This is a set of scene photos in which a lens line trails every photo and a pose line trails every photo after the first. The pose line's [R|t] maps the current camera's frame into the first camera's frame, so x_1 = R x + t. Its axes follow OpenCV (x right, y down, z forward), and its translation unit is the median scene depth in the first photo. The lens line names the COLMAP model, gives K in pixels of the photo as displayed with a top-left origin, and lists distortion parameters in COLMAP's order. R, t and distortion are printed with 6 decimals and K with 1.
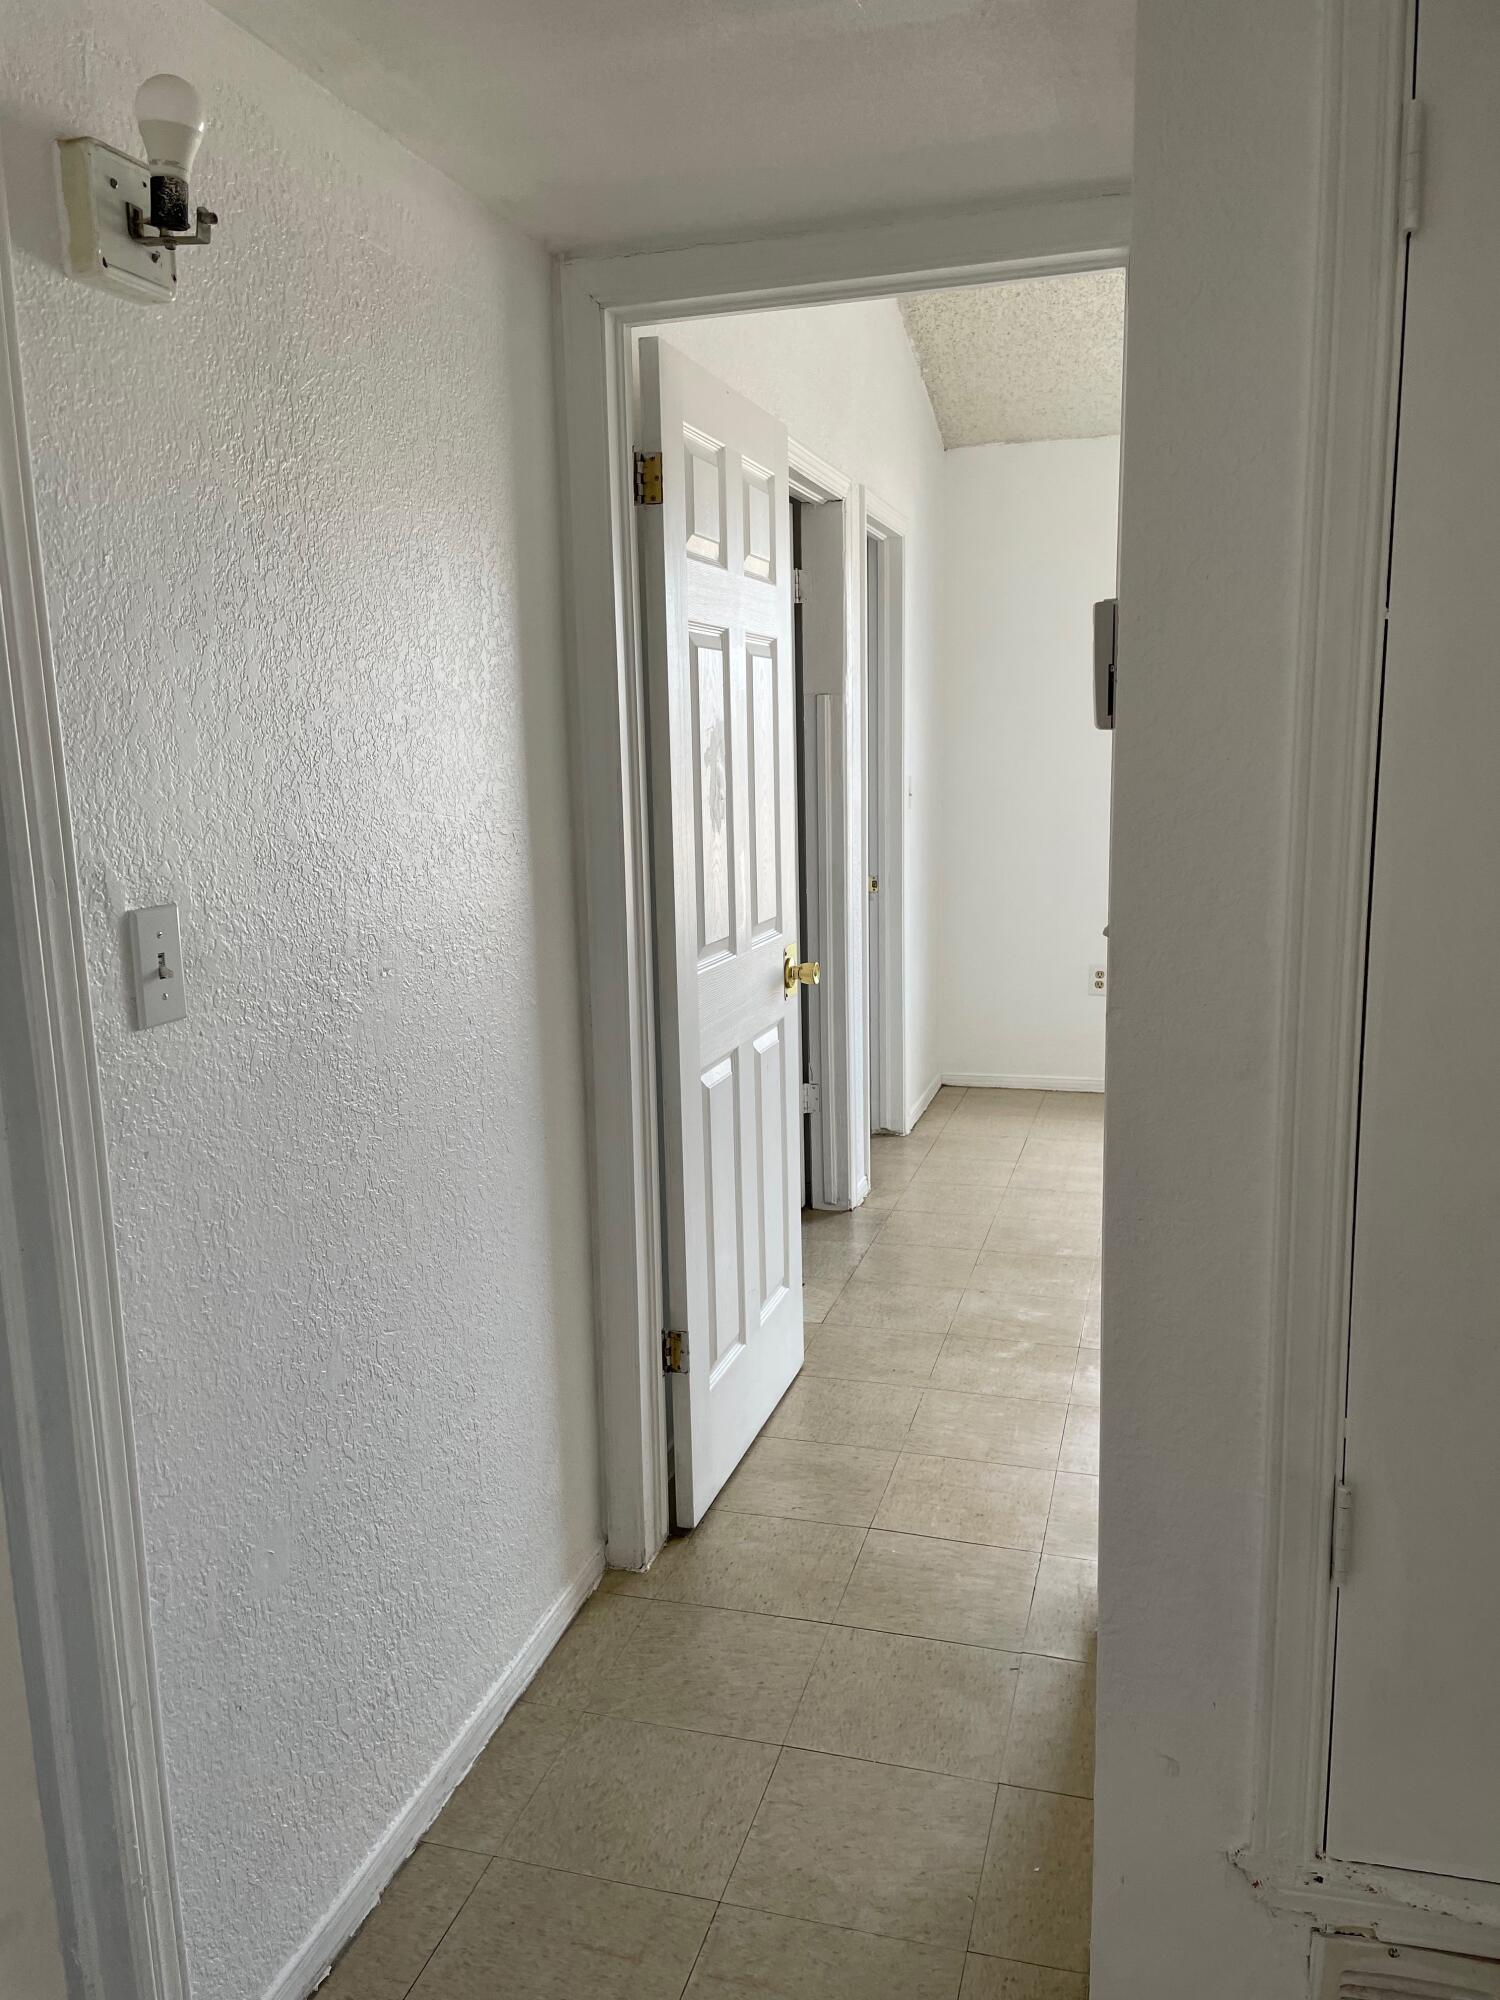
lens RADIAL K [[1508.2, 0, 750.1], [0, 1508.2, 1004.1], [0, 0, 1]] dist [0.013936, 0.002532]
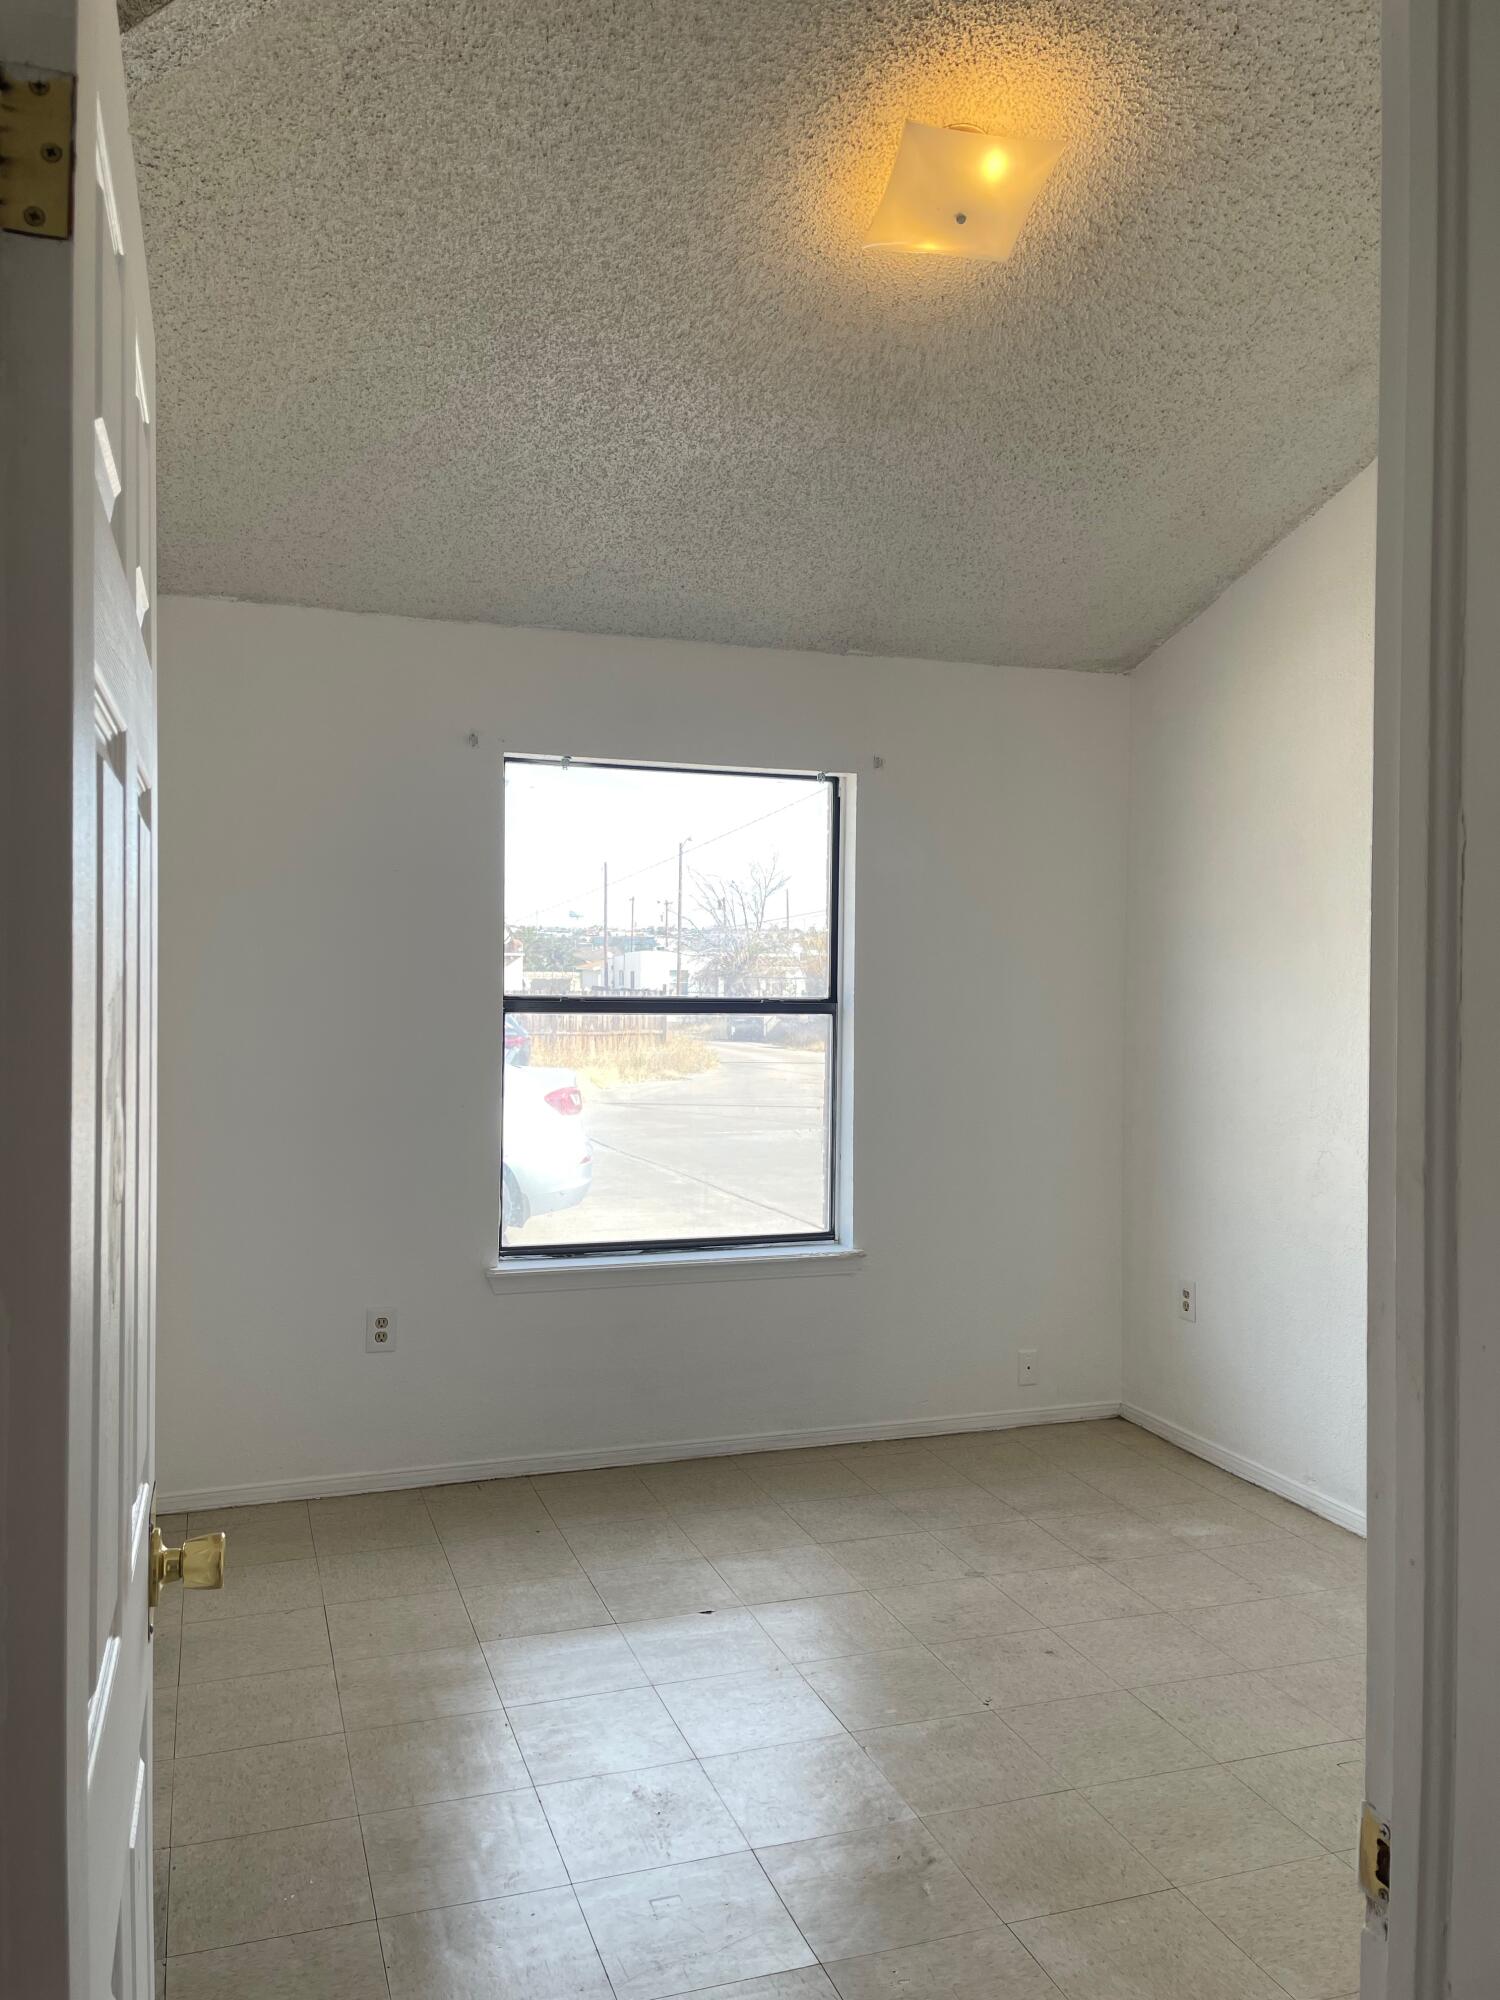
lens RADIAL K [[1508.2, 0, 753.0], [0, 1508.2, 1004.8], [0, 0, 1]] dist [0.013936, 0.002532]
pose [[0.809827, 0.020985, 0.586293, -0.060903], [0.077785, 0.986696, -0.142759, -0.062181], [-0.581489, 0.161215, 0.797421, 0.347855]]
